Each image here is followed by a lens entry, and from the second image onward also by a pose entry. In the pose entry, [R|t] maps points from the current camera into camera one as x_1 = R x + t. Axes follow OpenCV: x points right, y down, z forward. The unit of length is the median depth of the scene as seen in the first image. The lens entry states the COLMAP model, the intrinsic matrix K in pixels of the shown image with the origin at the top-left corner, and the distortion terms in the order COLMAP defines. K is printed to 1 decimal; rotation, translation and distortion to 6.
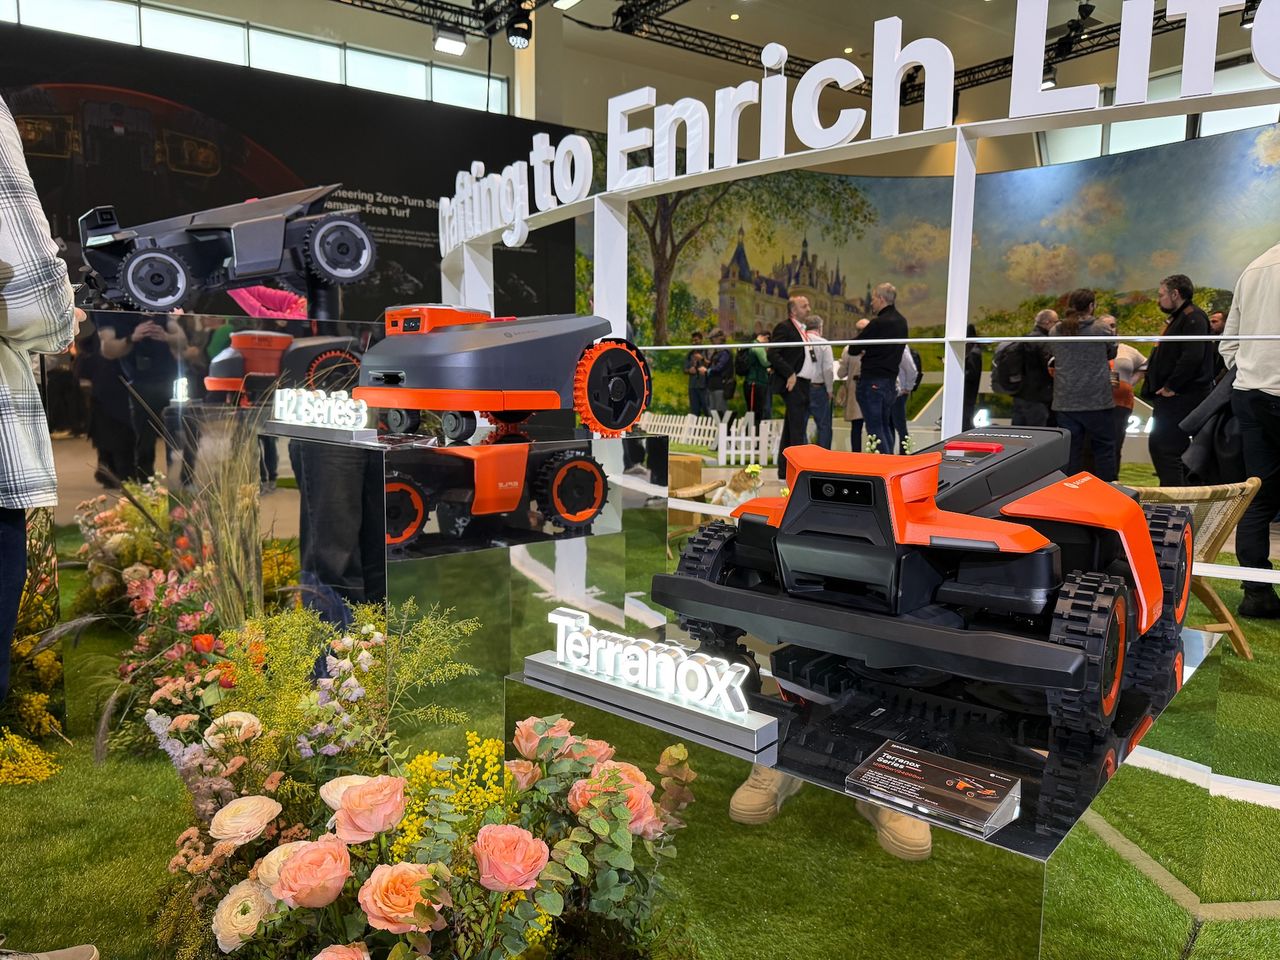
lens RADIAL K [[916.1, 0, 636.4], [0, 916.1, 488.0], [0, 0, 1]] dist [0.045053, -0.055923]
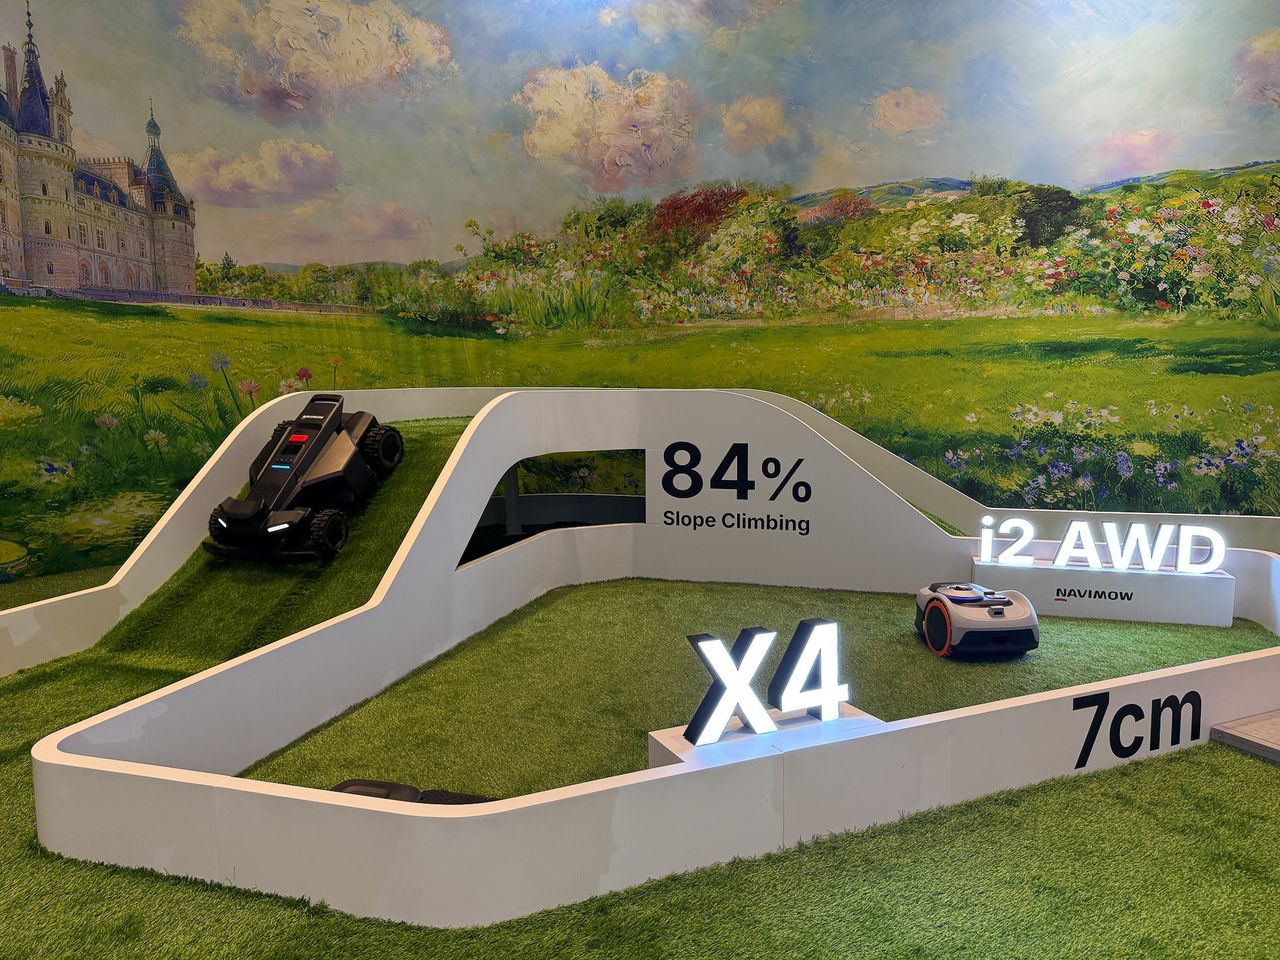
lens RADIAL K [[916.1, 0, 636.4], [0, 916.1, 488.0], [0, 0, 1]] dist [0.045053, -0.055923]
pose [[0.783699, -0.082239, 0.615673, 0.200505], [0.088422, 0.995873, 0.020470, -0.095580], [-0.614815, 0.038396, 0.787736, 0.736727]]
